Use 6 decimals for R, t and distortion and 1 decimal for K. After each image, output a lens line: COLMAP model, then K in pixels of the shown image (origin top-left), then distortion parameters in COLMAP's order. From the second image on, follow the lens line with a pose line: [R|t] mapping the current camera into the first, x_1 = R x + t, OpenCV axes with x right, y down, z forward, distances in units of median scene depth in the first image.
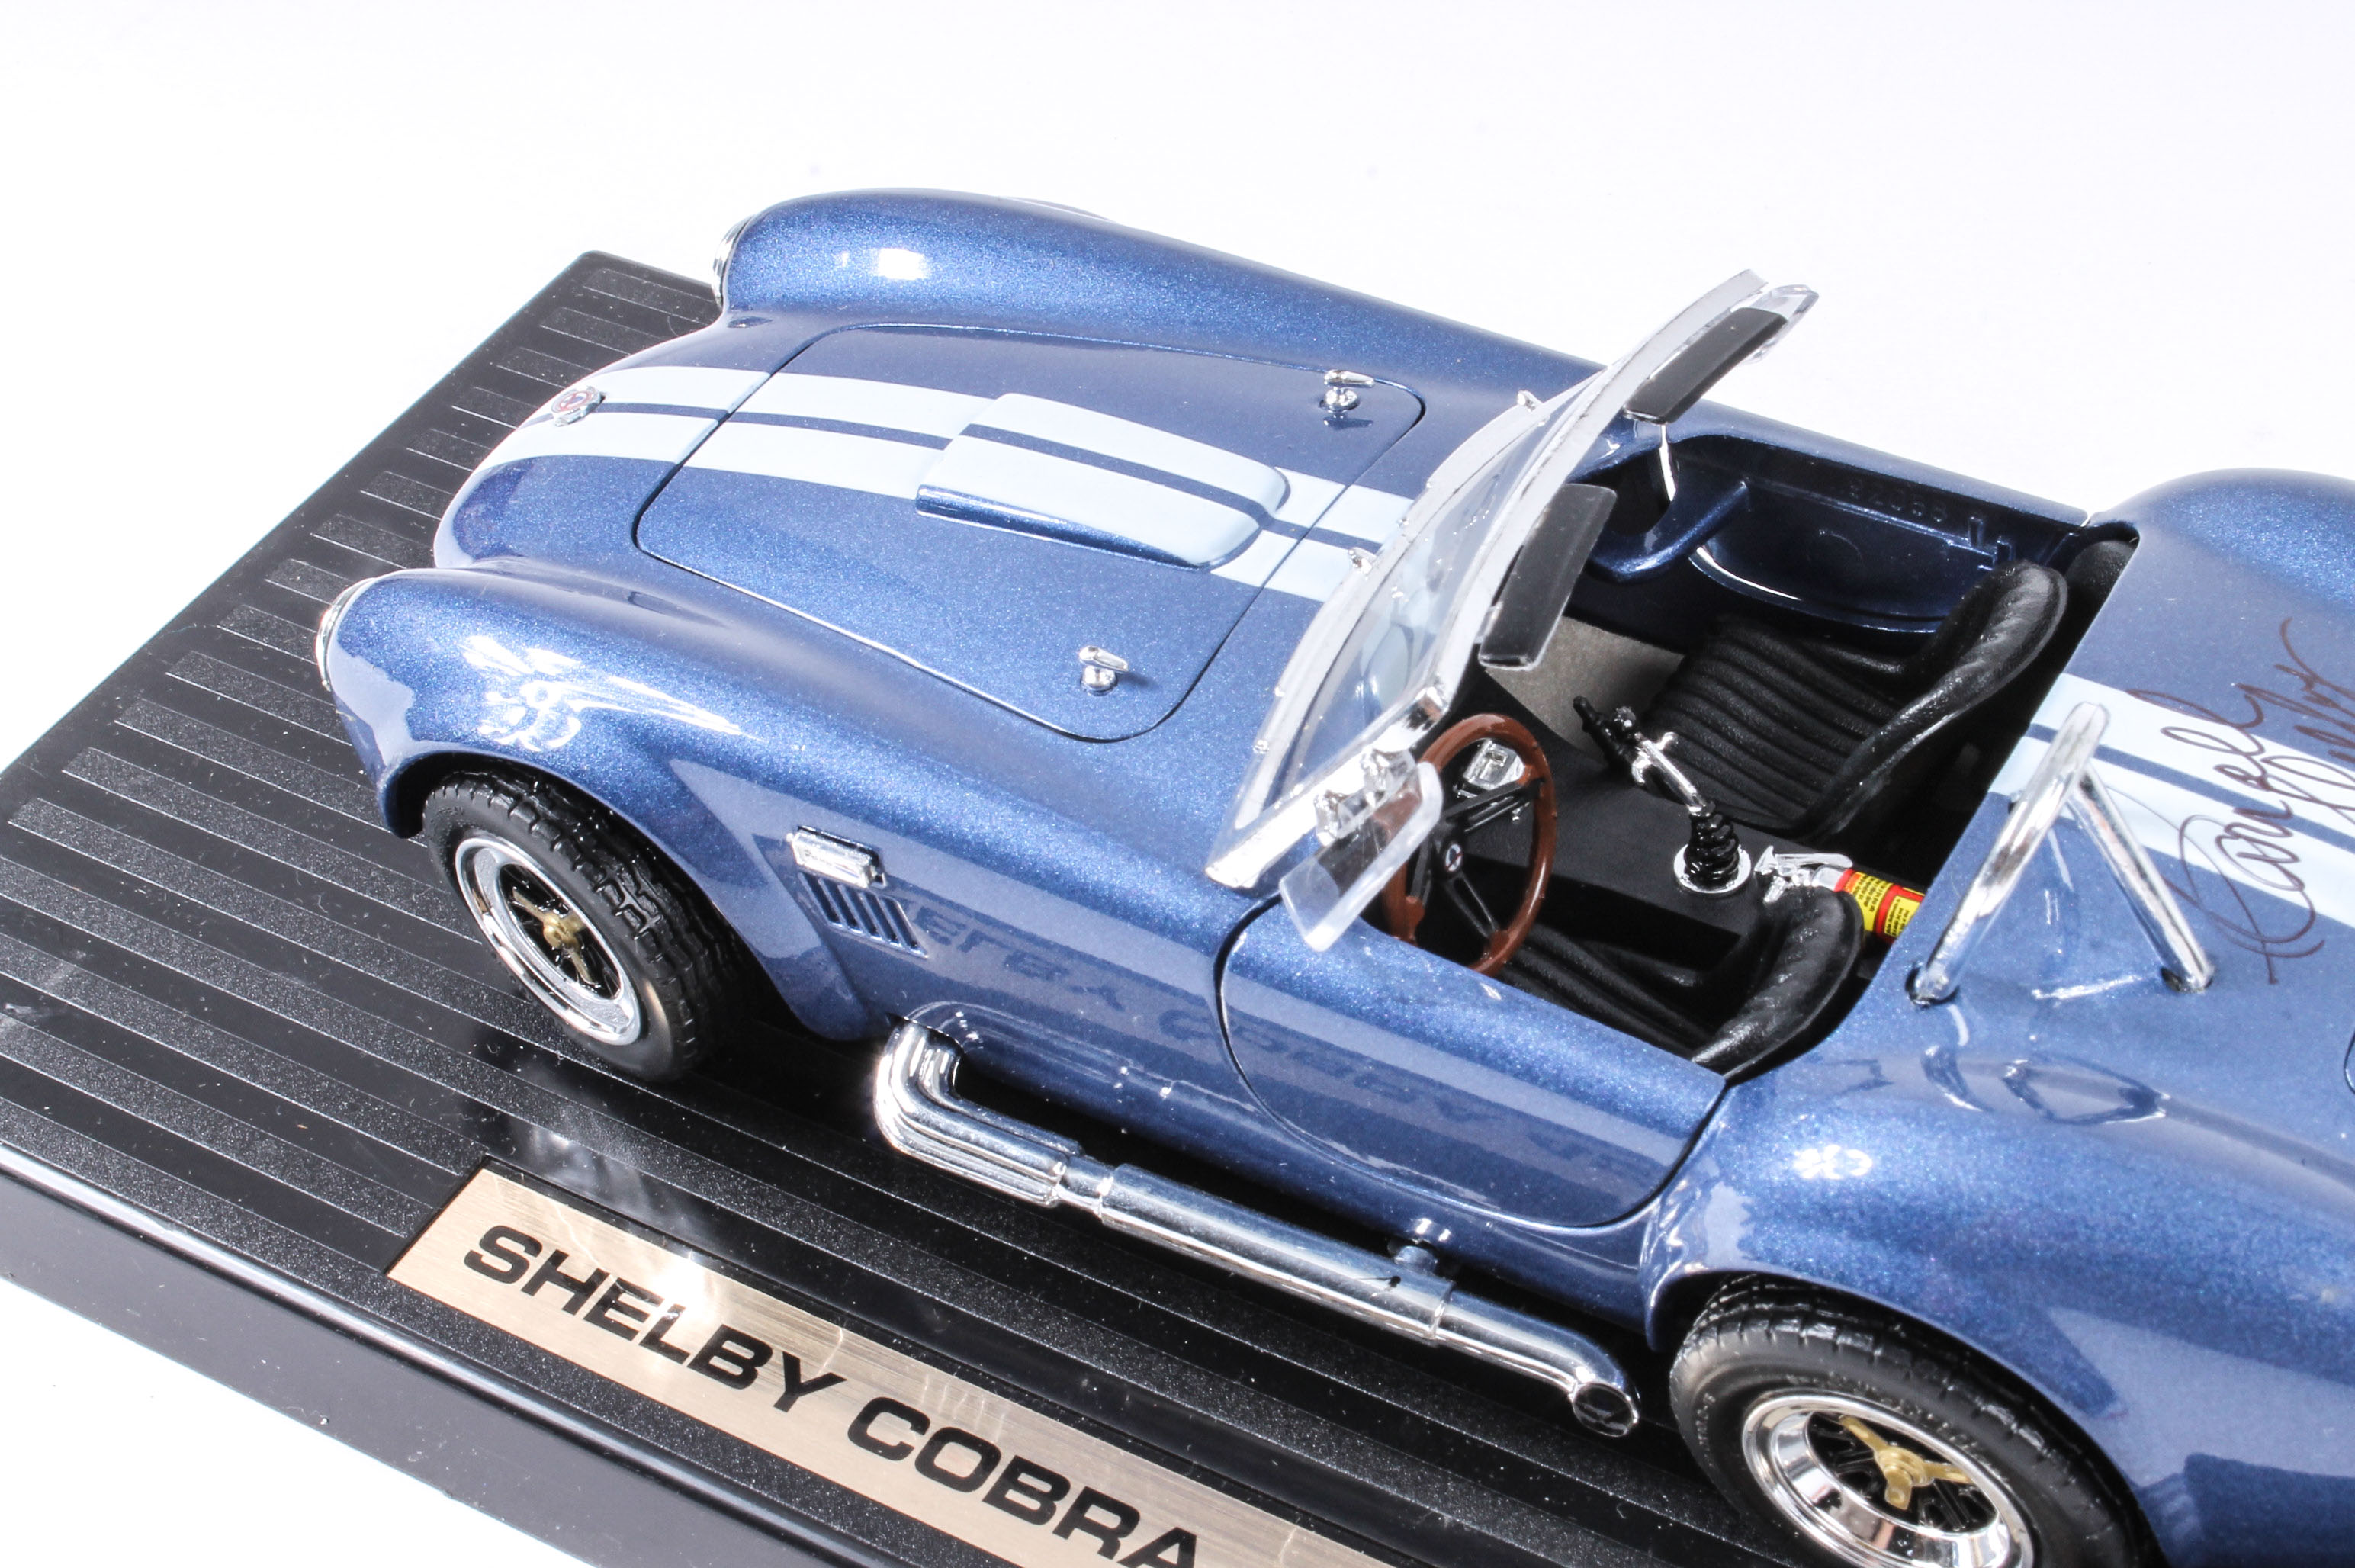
lens RADIAL K [[3936.1, 0, 1176.3], [0, 3936.1, 831.7], [0, 0, 1]] dist [-0.010927, 0.000000]
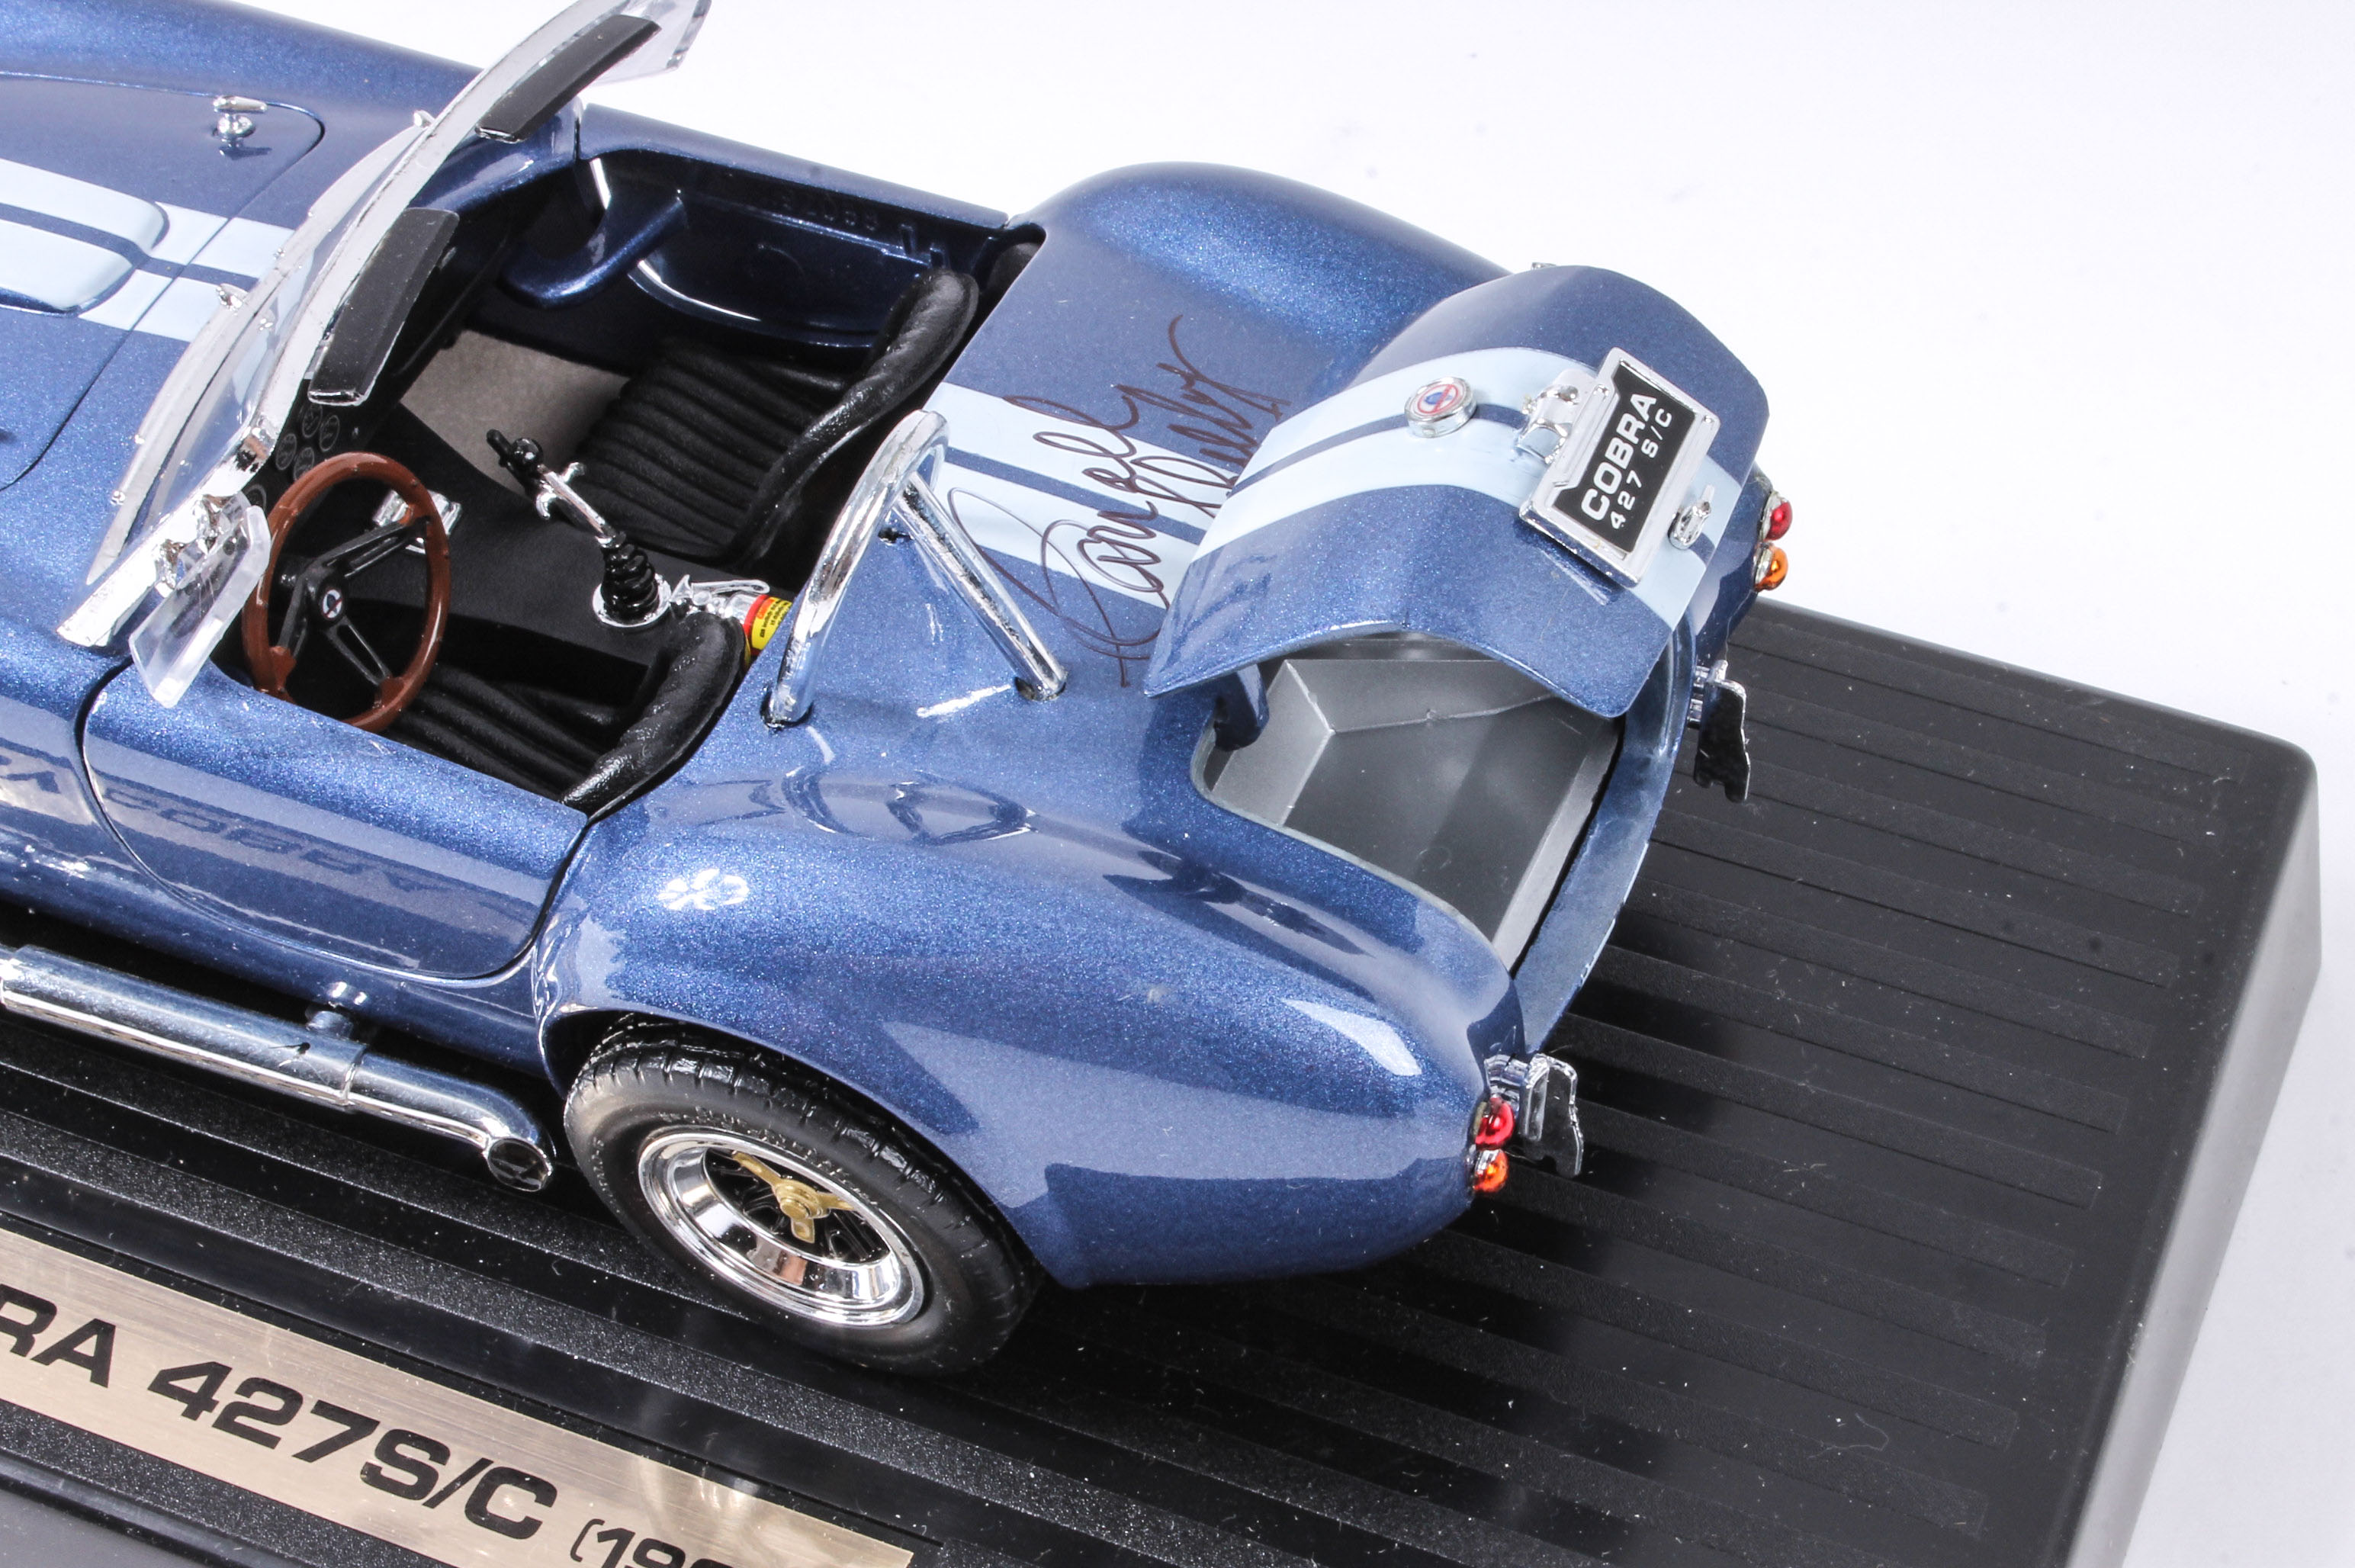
lens RADIAL K [[4342.8, 0, 1175.9], [0, 4342.8, 794.2], [0, 0, 1]] dist [-0.004548, 0.000000]
pose [[0.989829, -0.057907, 0.129945, 0.130811], [0.051660, 0.997364, 0.050945, 0.009328], [-0.132552, -0.043714, 0.990212, -0.075542]]
